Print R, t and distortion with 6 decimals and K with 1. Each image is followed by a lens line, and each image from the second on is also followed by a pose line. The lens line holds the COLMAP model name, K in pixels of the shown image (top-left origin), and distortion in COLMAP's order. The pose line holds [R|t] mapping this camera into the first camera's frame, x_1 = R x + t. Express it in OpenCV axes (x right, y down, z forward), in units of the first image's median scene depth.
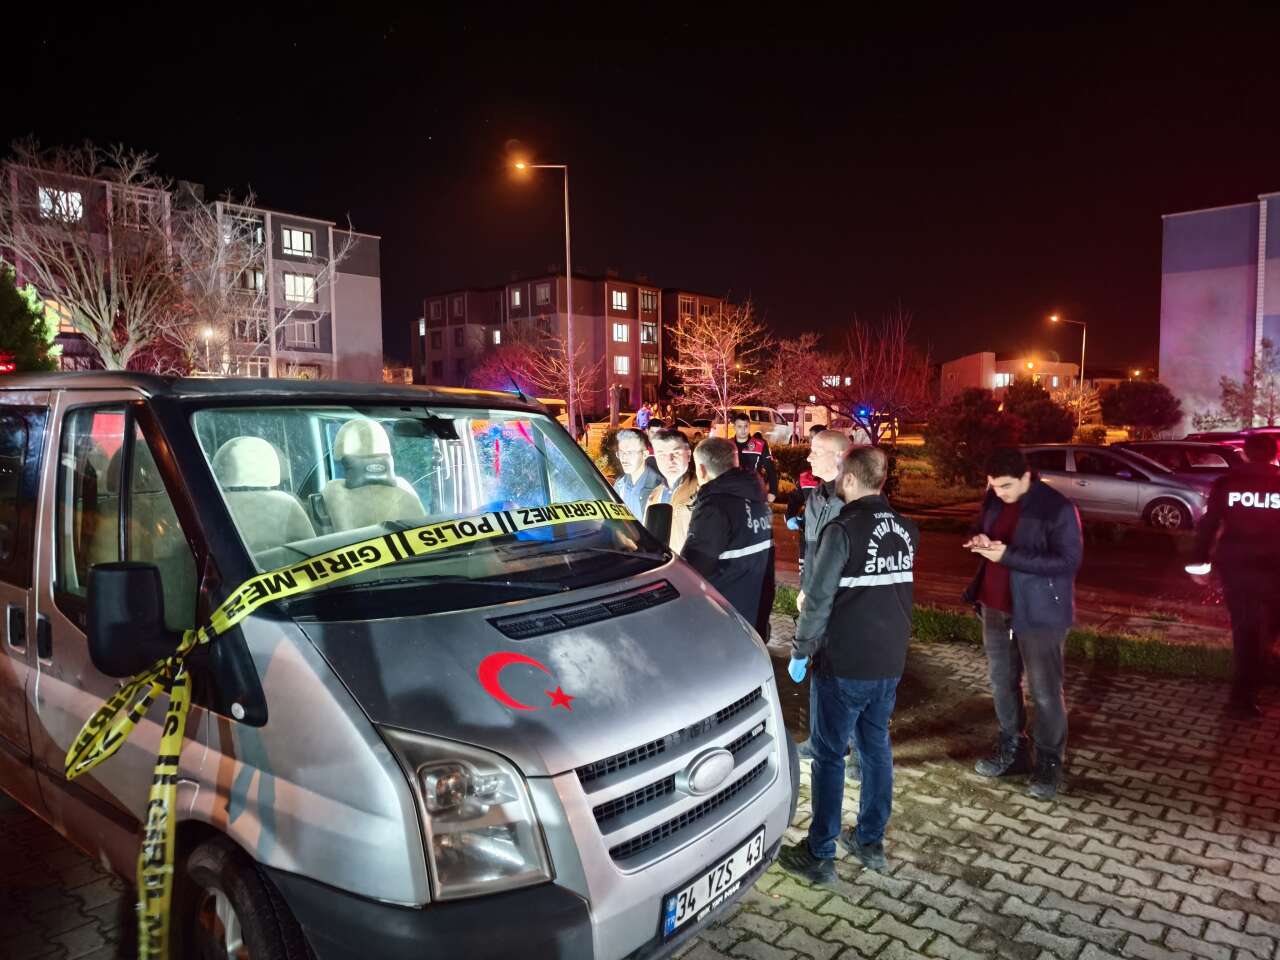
lens RADIAL K [[885.5, 0, 640.0], [0, 885.5, 480.0], [0, 0, 1]] dist [-0.000312, -0.002457]
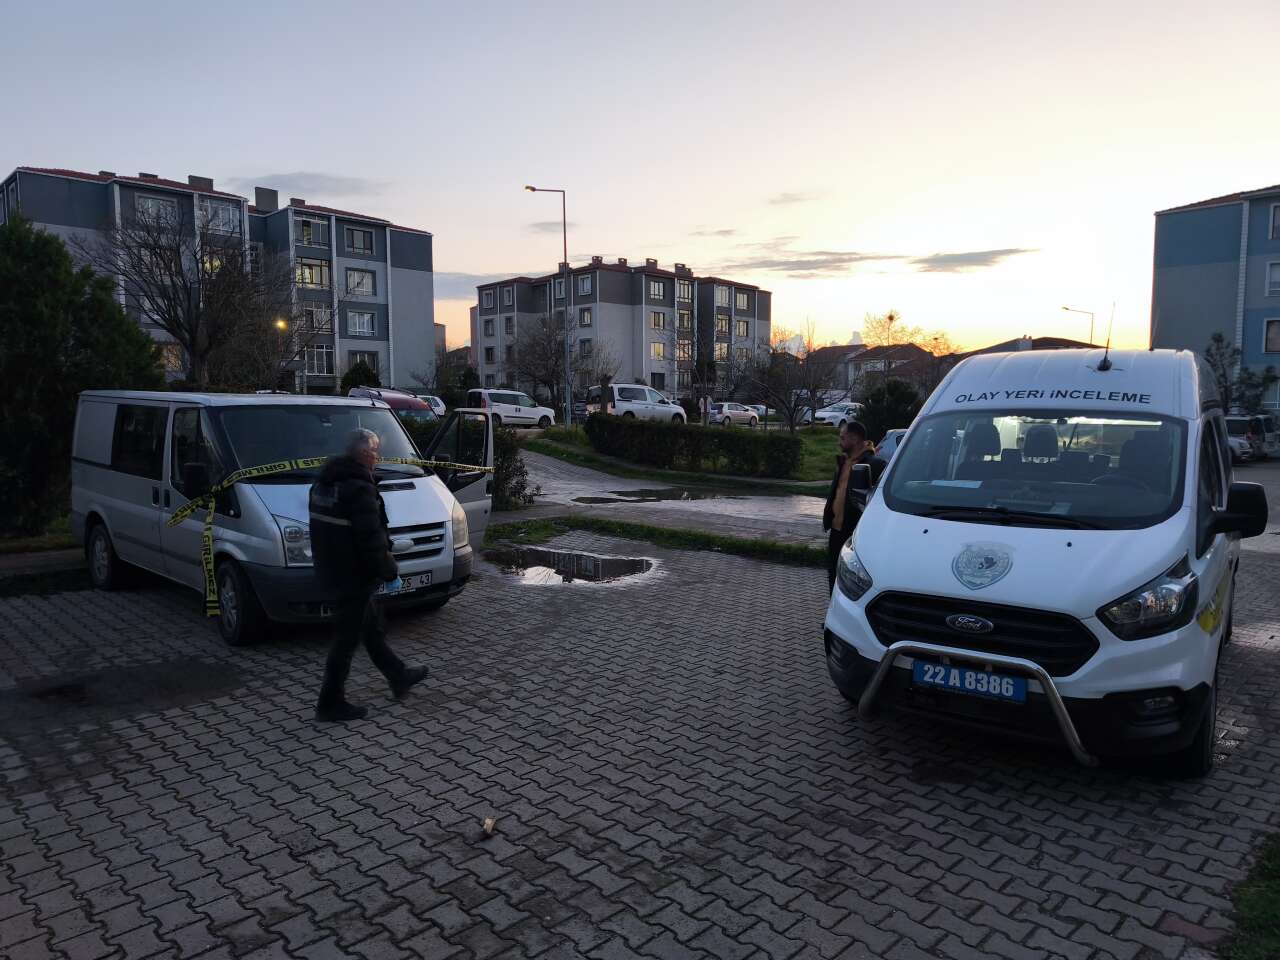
lens RADIAL K [[879.0, 0, 649.4], [0, 879.0, 483.9], [0, 0, 1]] dist [0.024063, -0.031067]
pose [[0.997747, 0.013344, -0.065751, 0.099085], [-0.011547, 0.999551, 0.027632, 0.005303], [0.066090, -0.026811, 0.997453, -0.162404]]
